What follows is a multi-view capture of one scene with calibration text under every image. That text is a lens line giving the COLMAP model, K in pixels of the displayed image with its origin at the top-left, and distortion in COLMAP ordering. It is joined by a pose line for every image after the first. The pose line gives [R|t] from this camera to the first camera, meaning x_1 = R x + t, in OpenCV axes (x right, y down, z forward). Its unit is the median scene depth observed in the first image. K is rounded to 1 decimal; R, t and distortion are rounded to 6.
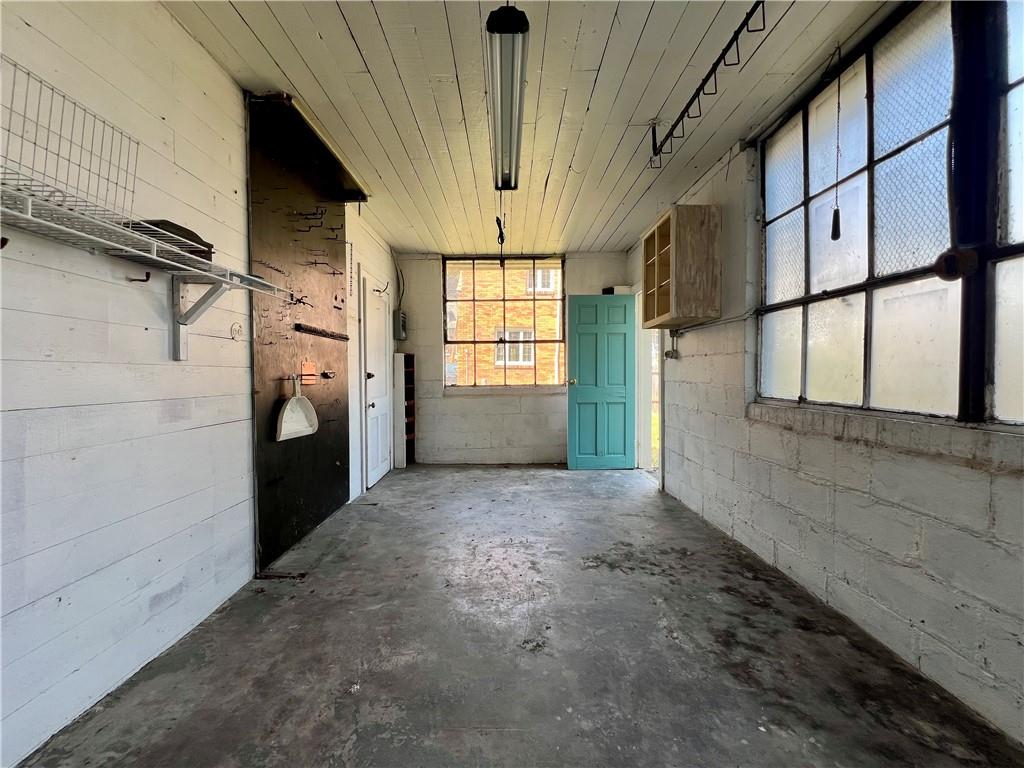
lens RADIAL K [[400.3, 0, 512.0], [0, 400.3, 384.0], [0, 0, 1]] dist [0.000175, 0.000076]
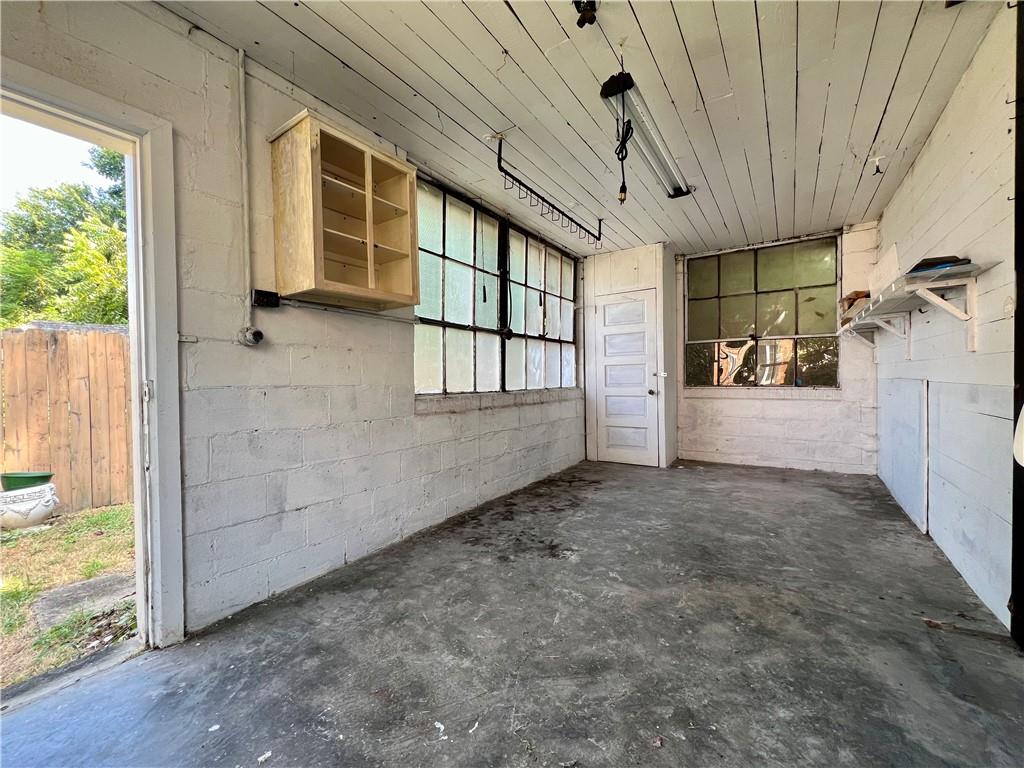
lens RADIAL K [[400.3, 0, 512.0], [0, 400.3, 384.0], [0, 0, 1]] dist [0.000175, 0.000076]
pose [[-0.812232, 0.004205, 0.583320, -0.349258], [0.029285, 0.999007, 0.033577, -0.035354], [-0.582599, 0.044355, -0.811548, 2.259824]]
